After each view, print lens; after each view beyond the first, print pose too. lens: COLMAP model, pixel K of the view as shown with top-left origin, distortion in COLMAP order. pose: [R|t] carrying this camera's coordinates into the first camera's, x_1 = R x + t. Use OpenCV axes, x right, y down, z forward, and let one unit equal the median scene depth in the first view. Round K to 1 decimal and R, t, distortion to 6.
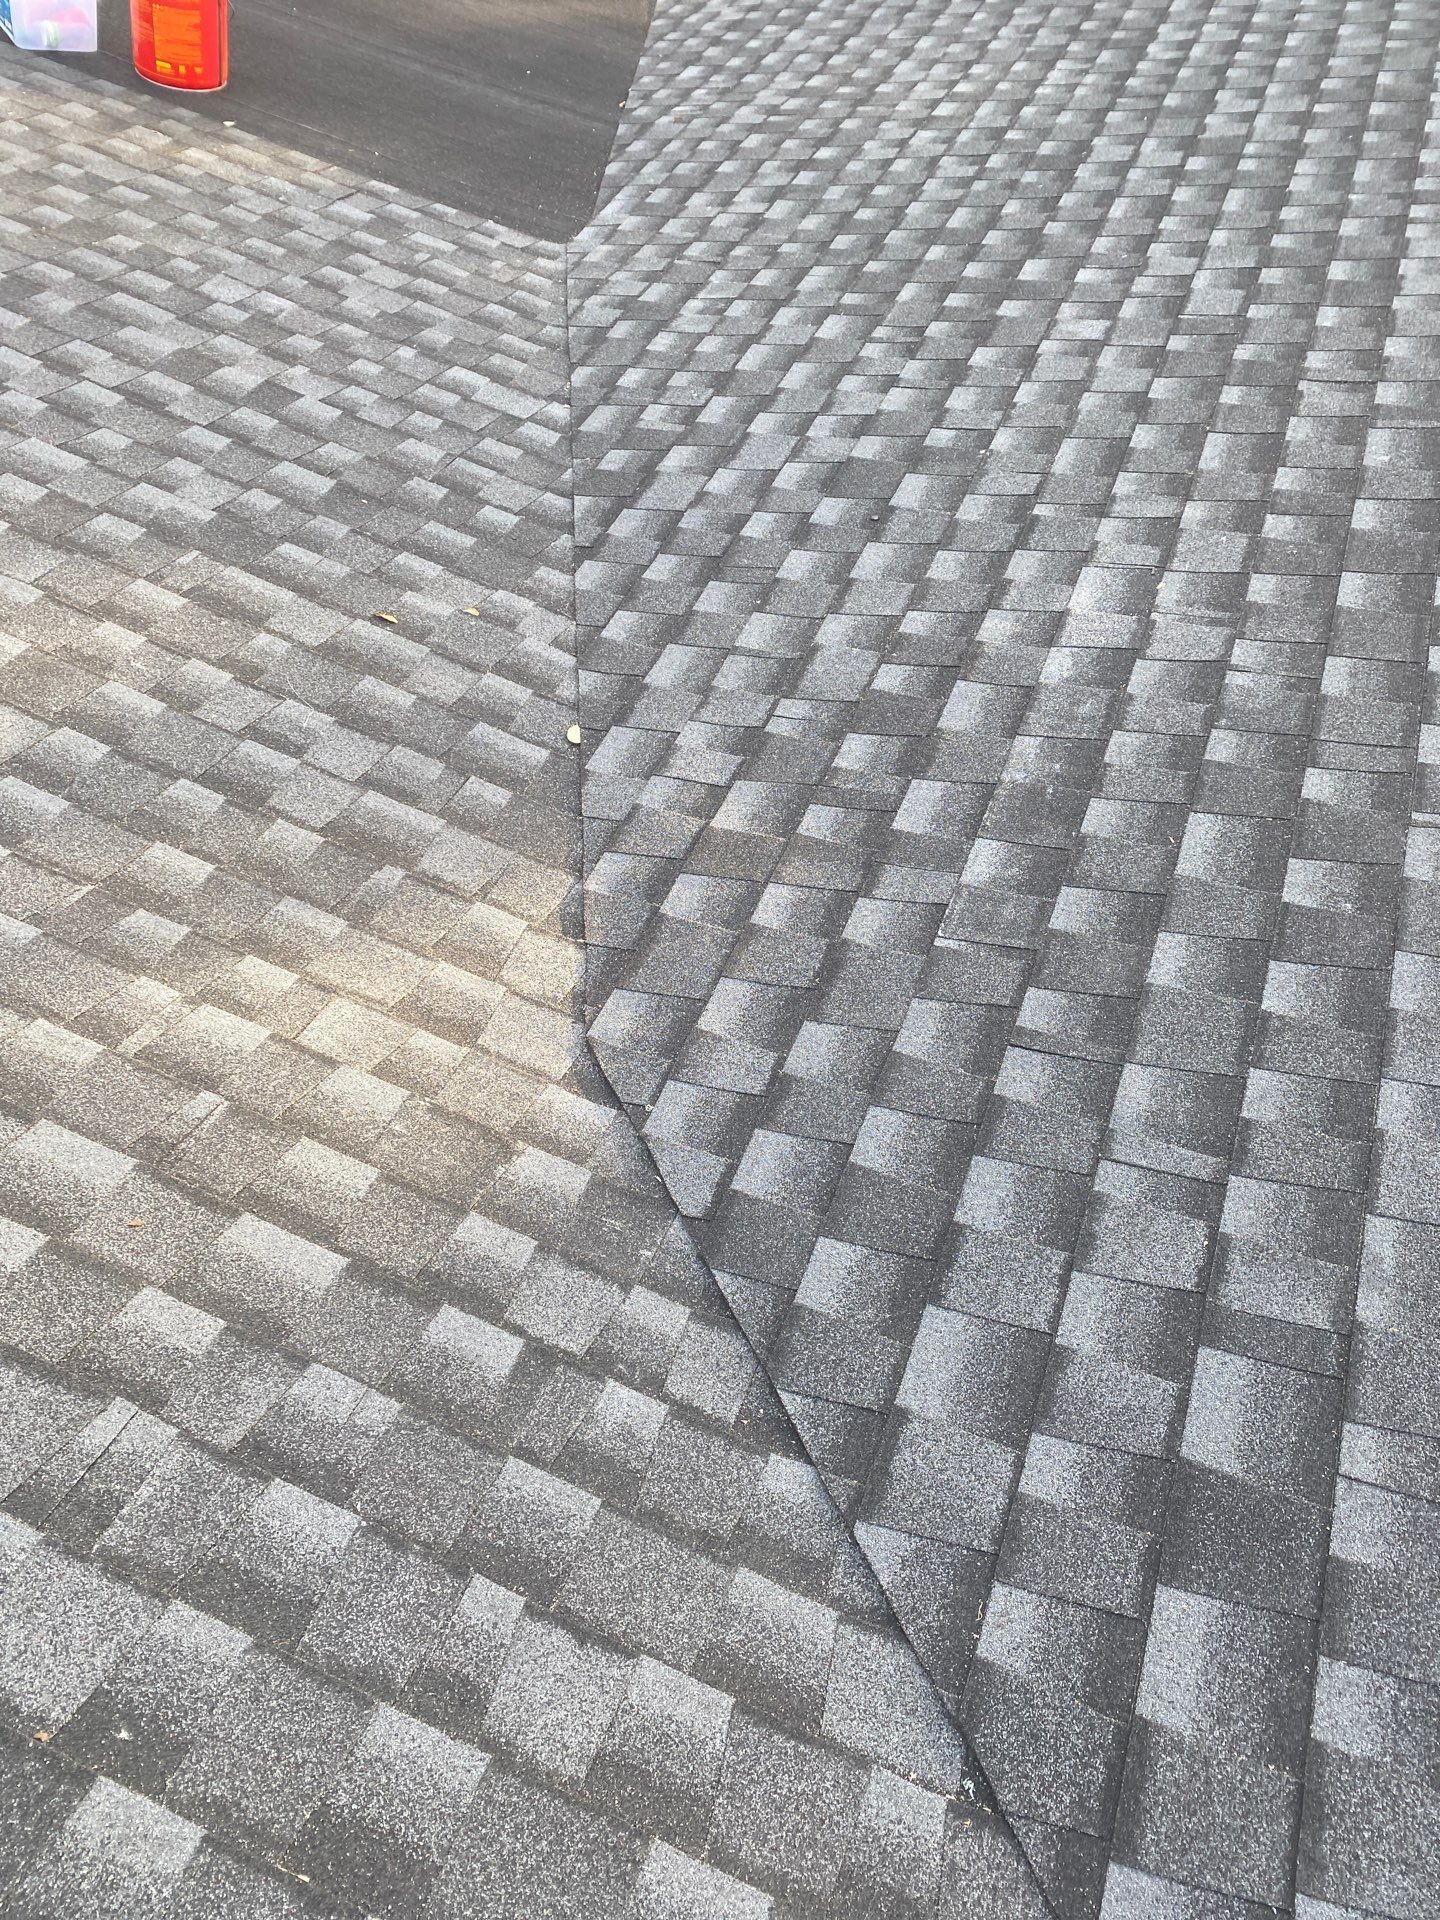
lens RADIAL K [[1443.5, 0, 720.9], [0, 1443.5, 1005.3], [0, 0, 1]] dist [0.154900, -0.340724]
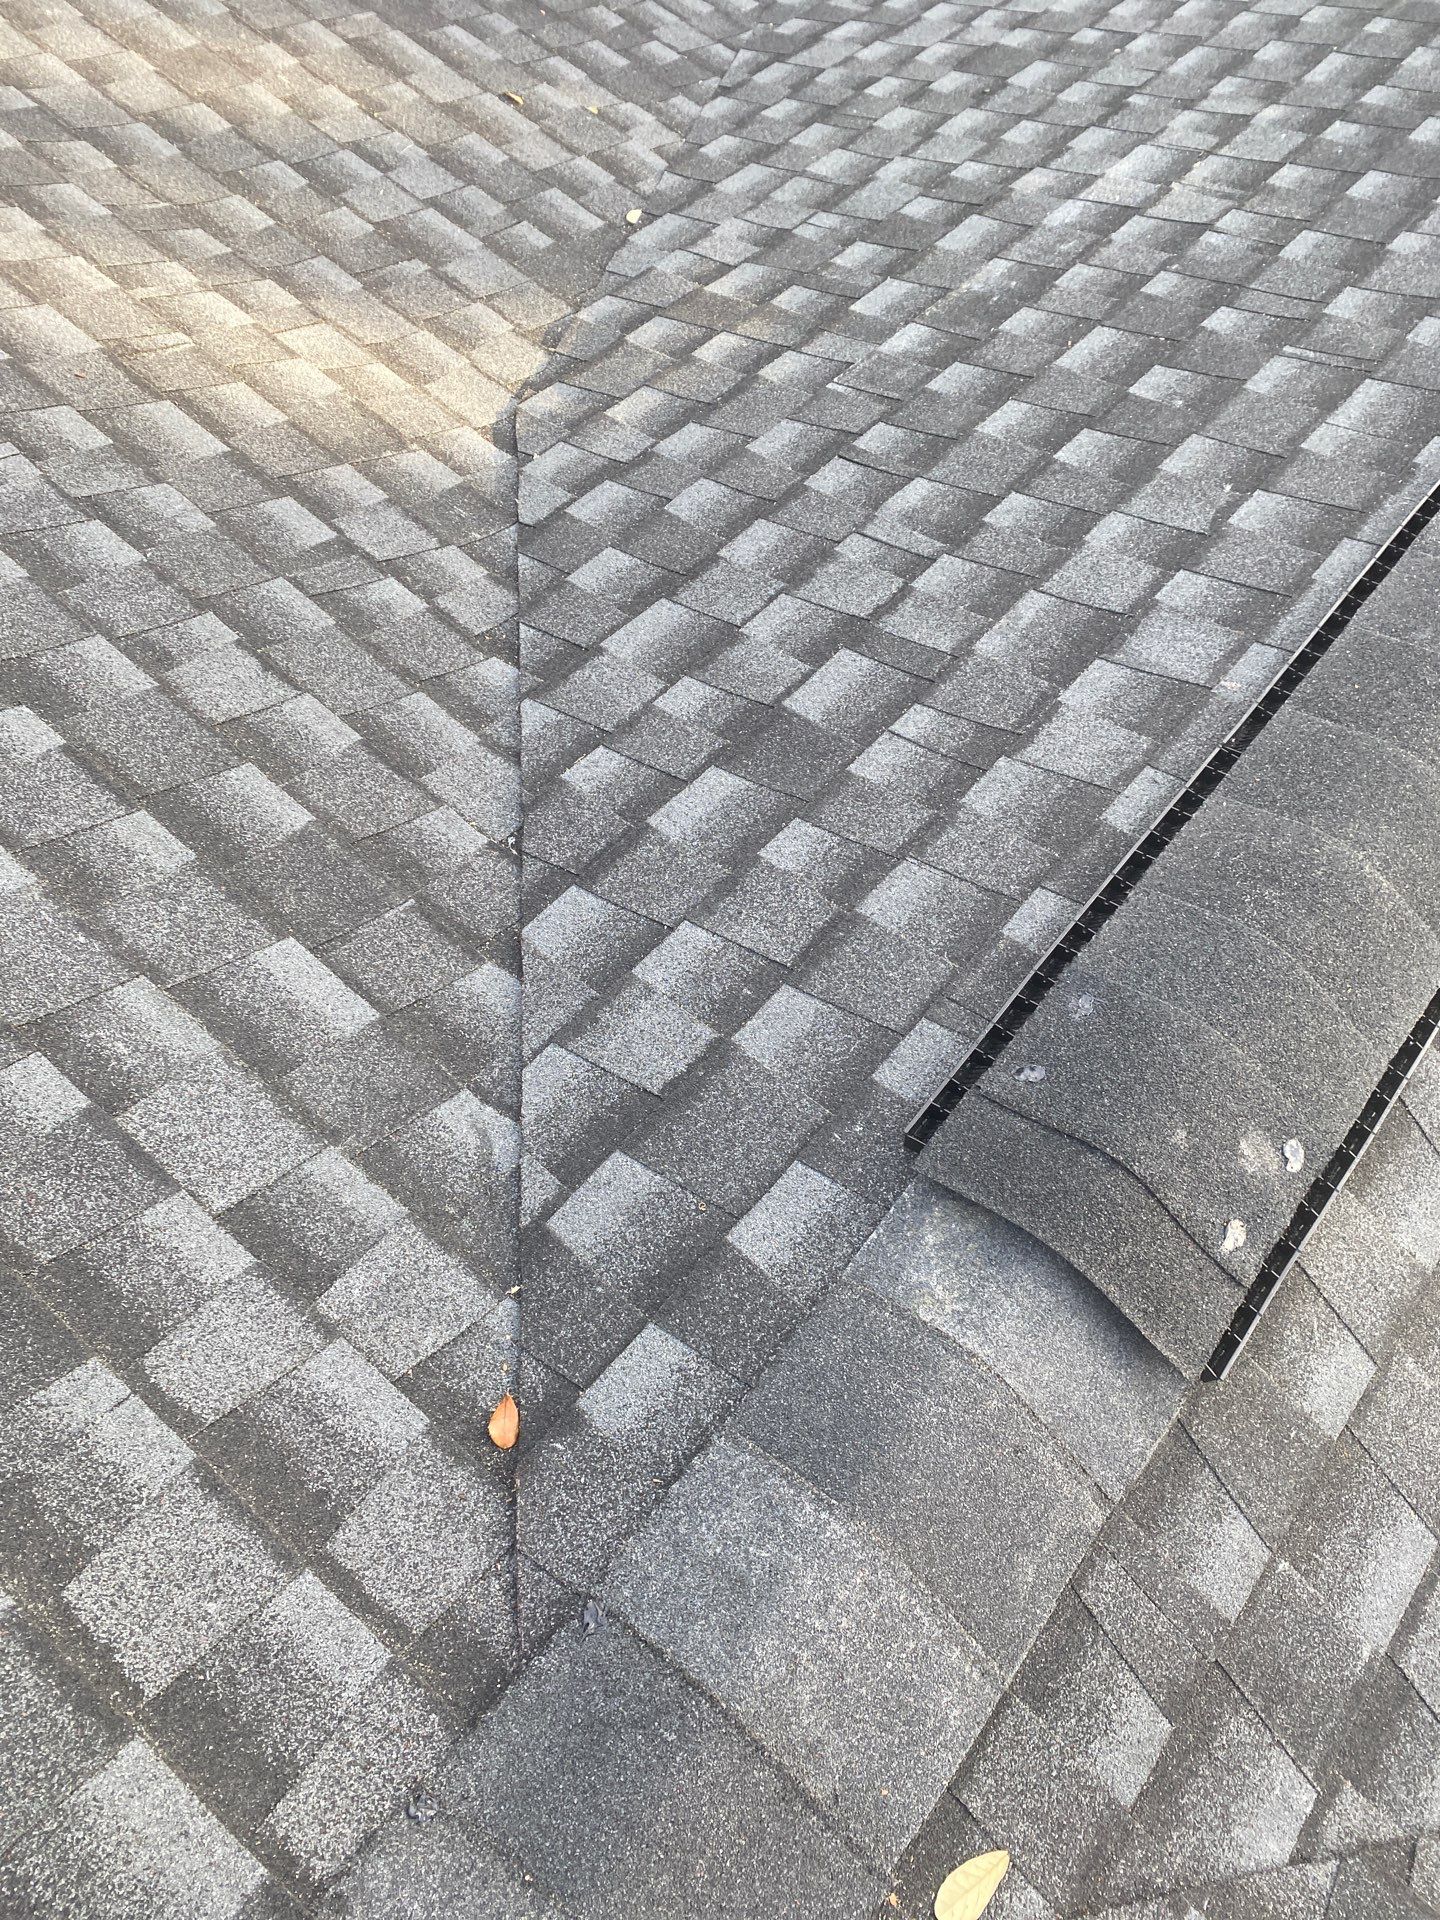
lens RADIAL K [[1423.1, 0, 720.0], [0, 1423.1, 960.0], [0, 0, 1]] dist [0.043511, -0.041783]
pose [[0.953786, 0.250983, -0.165225, 0.332225], [-0.231723, 0.964413, 0.127325, 0.241345], [0.191302, -0.083155, 0.978003, -0.130507]]
